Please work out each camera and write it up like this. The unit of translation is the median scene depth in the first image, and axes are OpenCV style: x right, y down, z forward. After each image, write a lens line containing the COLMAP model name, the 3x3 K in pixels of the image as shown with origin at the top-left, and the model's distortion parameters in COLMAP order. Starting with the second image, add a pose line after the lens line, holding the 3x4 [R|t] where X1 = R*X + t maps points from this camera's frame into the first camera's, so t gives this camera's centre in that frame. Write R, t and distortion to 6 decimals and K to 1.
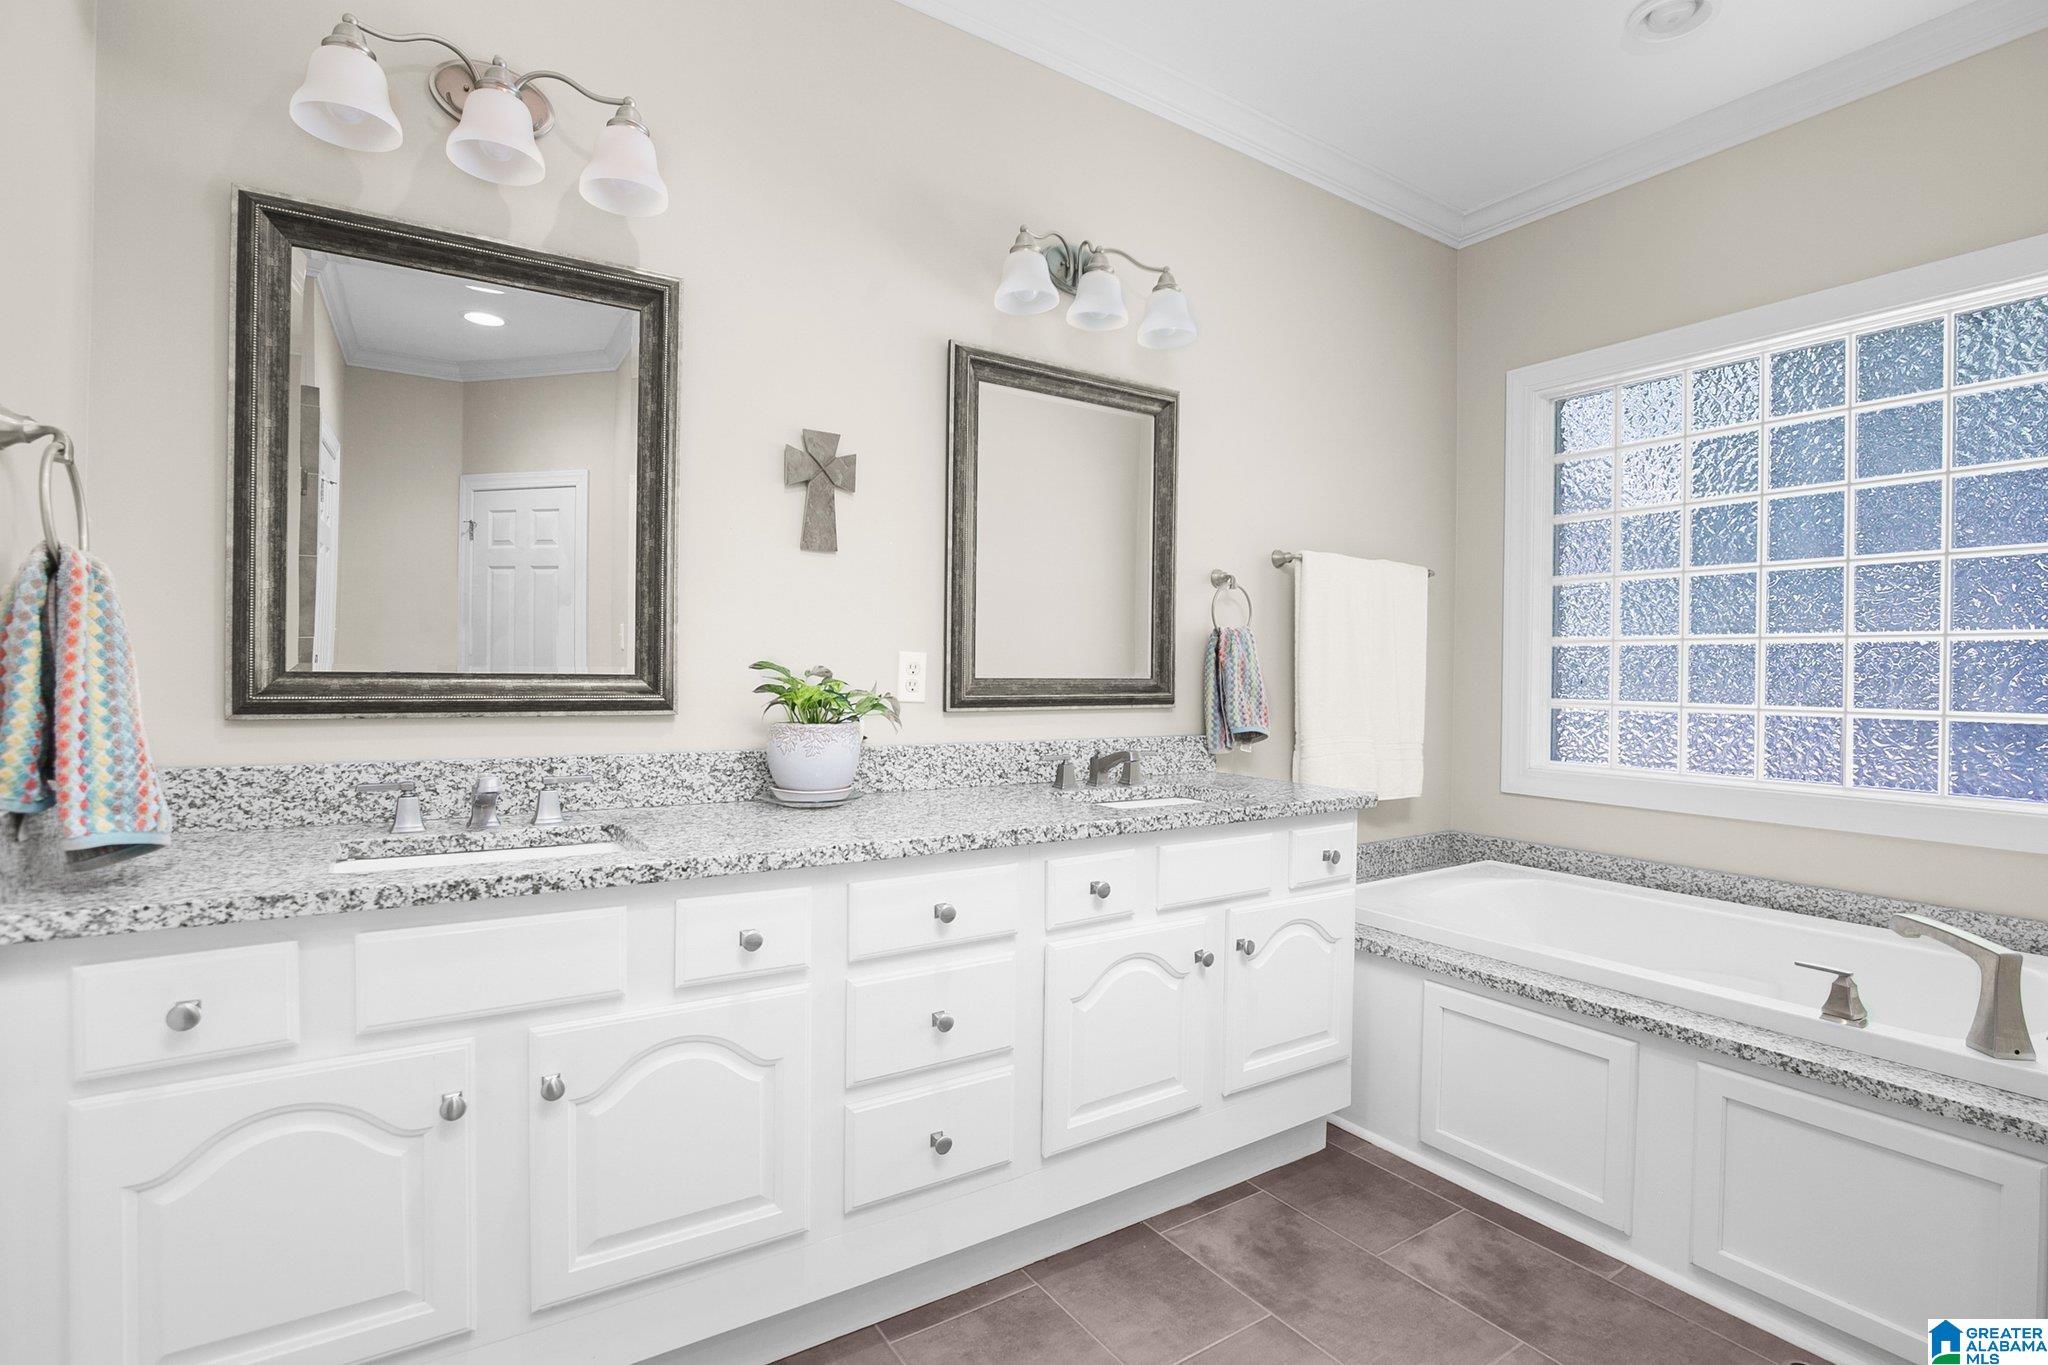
lens RADIAL K [[961.2, 0, 1032.5], [0, 961.2, 680.4], [0, 0, 1]] dist [-0.027894, 0.001134]
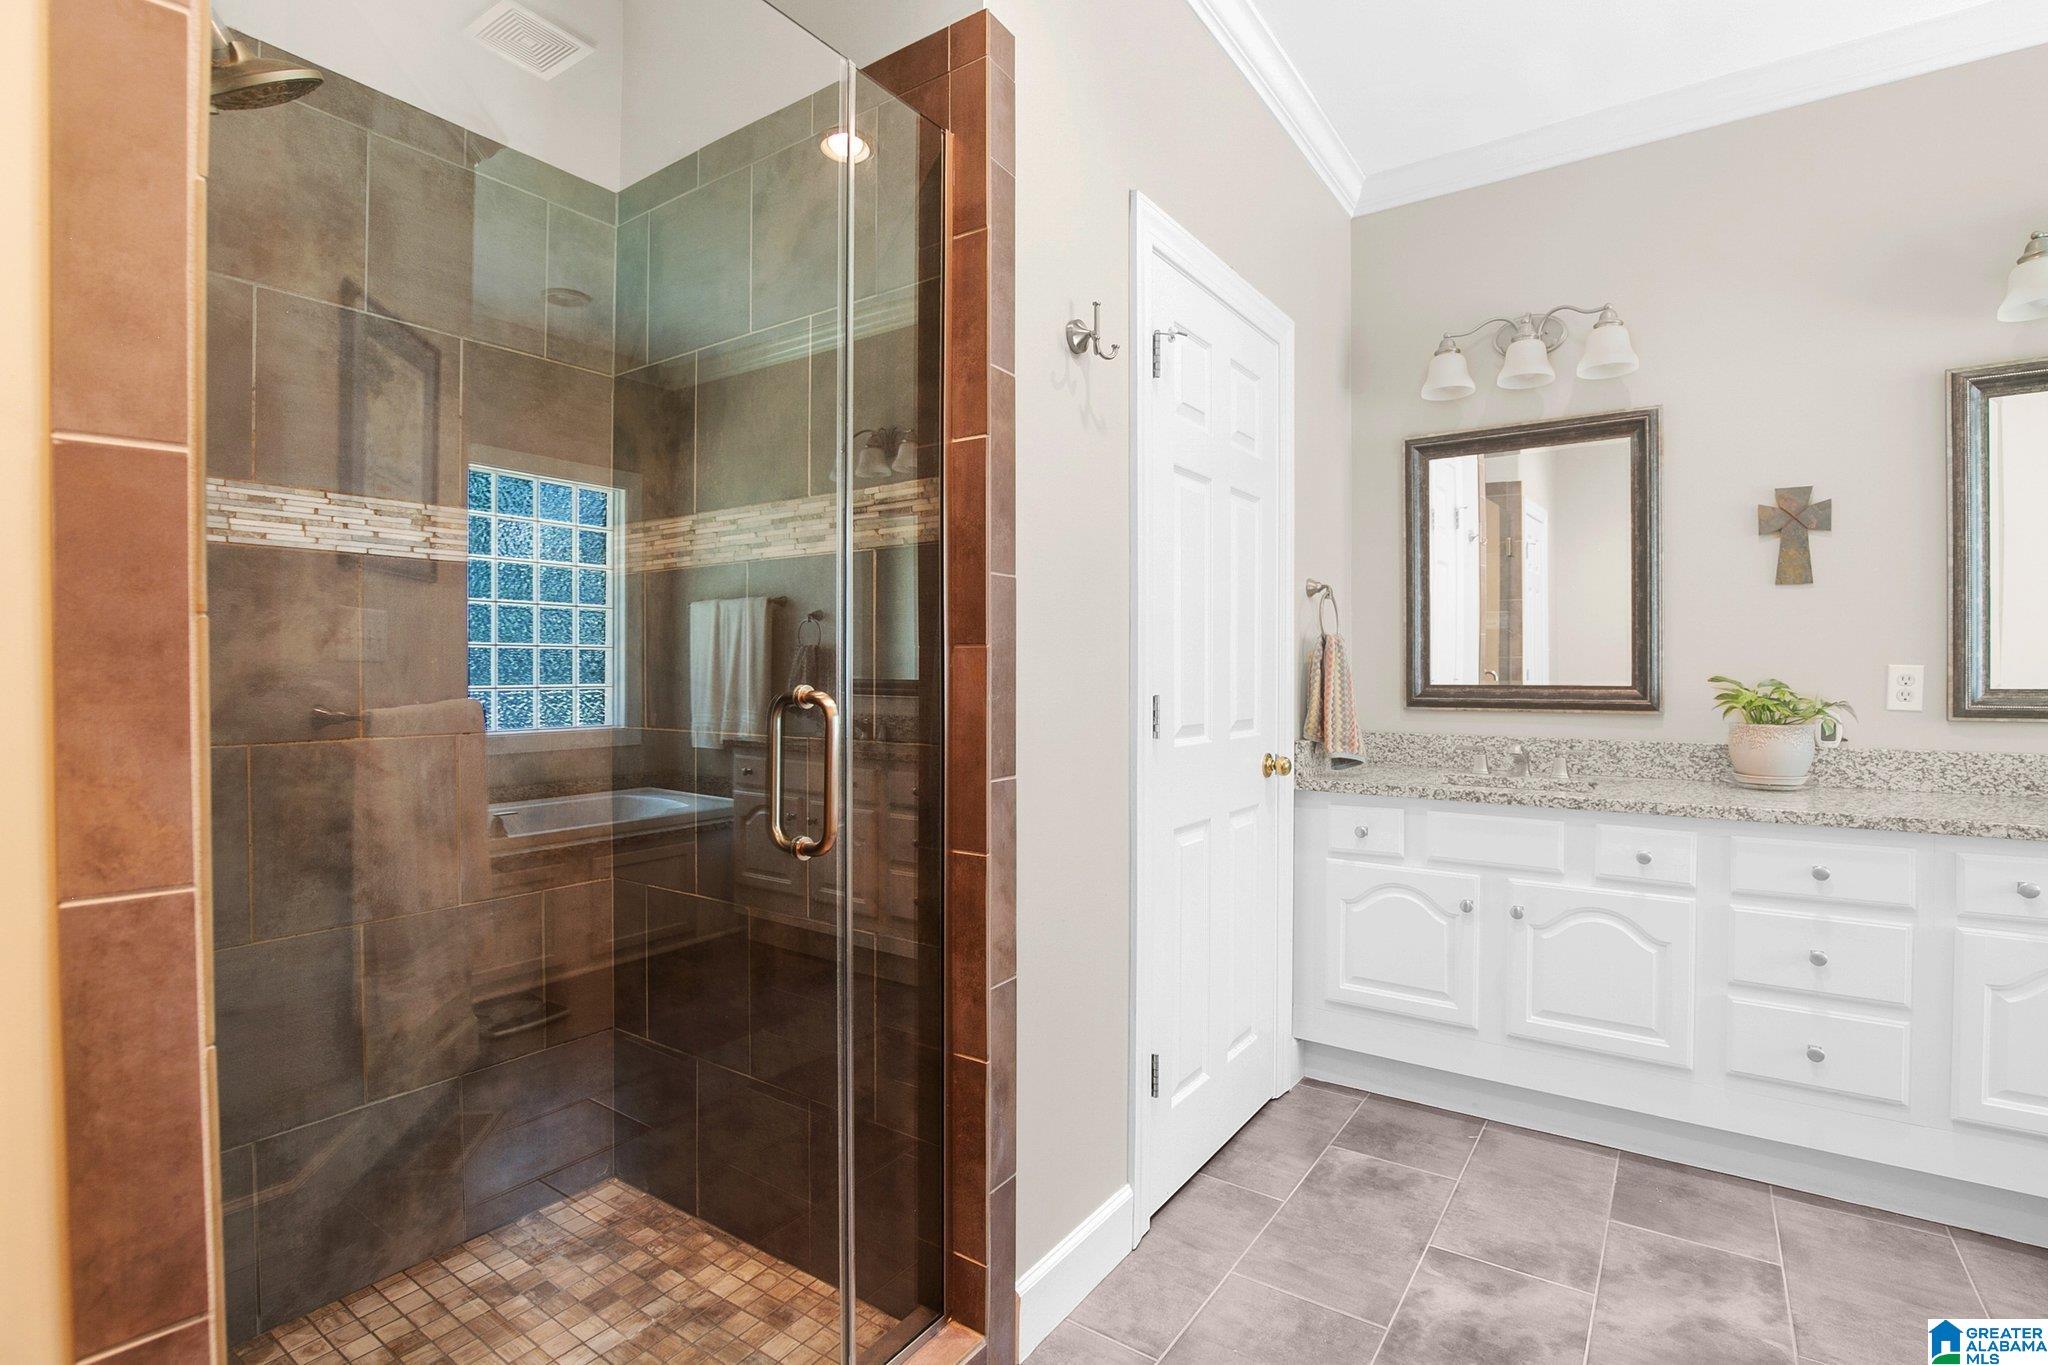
lens RADIAL K [[961.2, 0, 1032.5], [0, 961.2, 680.4], [0, 0, 1]] dist [-0.027894, 0.001134]
pose [[0.366235, -0.004577, -0.930511, 0.597379], [-0.003029, 0.999977, -0.006111, -0.002969], [0.930517, 0.005057, 0.366213, -0.377704]]
